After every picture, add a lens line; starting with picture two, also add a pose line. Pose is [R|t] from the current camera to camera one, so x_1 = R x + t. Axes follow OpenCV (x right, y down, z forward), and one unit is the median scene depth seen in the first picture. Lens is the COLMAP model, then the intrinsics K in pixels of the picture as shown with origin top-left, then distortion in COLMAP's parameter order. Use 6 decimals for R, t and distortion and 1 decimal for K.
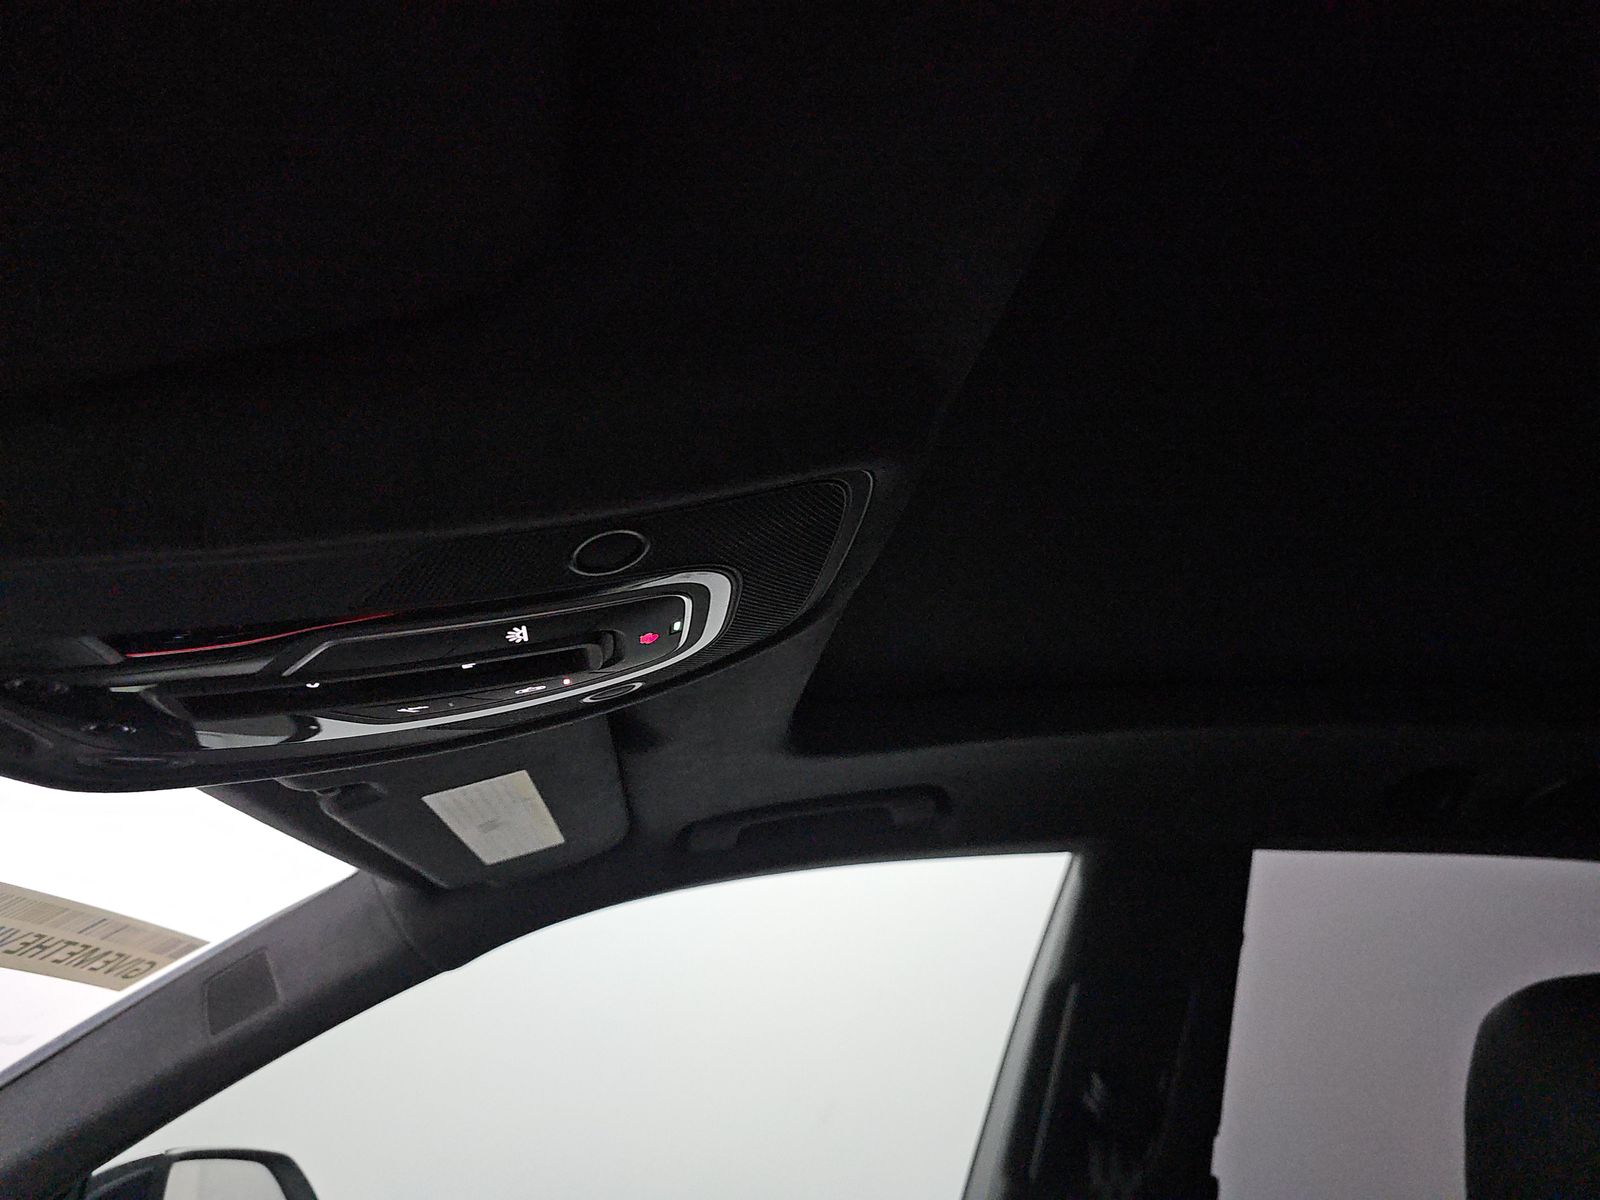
lens RADIAL K [[1088.3, 0, 800.0], [0, 1088.3, 600.0], [0, 0, 1]] dist [0.034803, -0.034736]
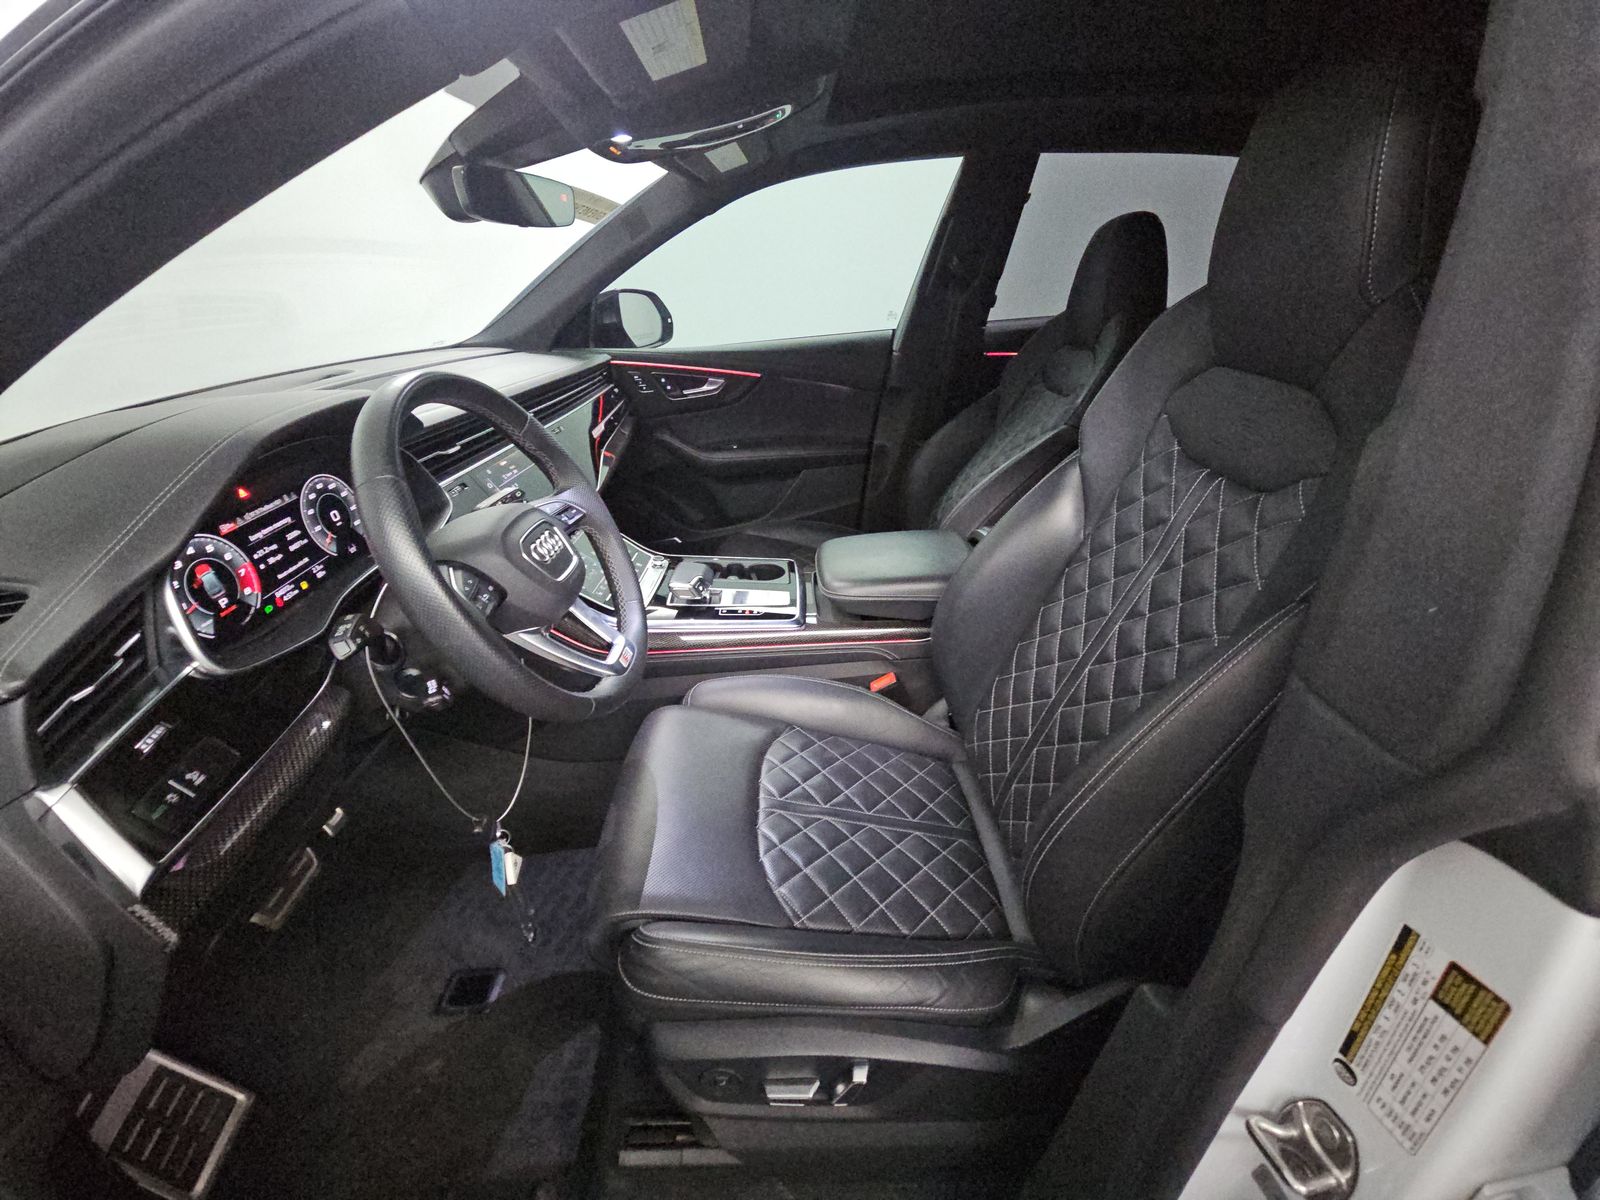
lens RADIAL K [[630.7, 0, 800.0], [0, 630.7, 600.0], [0, 0, 1]] dist [-0.000060, -0.000046]
pose [[0.992054, 0.056452, -0.112434, 0.120303], [0.051015, 0.636409, 0.769663, -0.232997], [0.115003, -0.769283, 0.628473, -0.654068]]
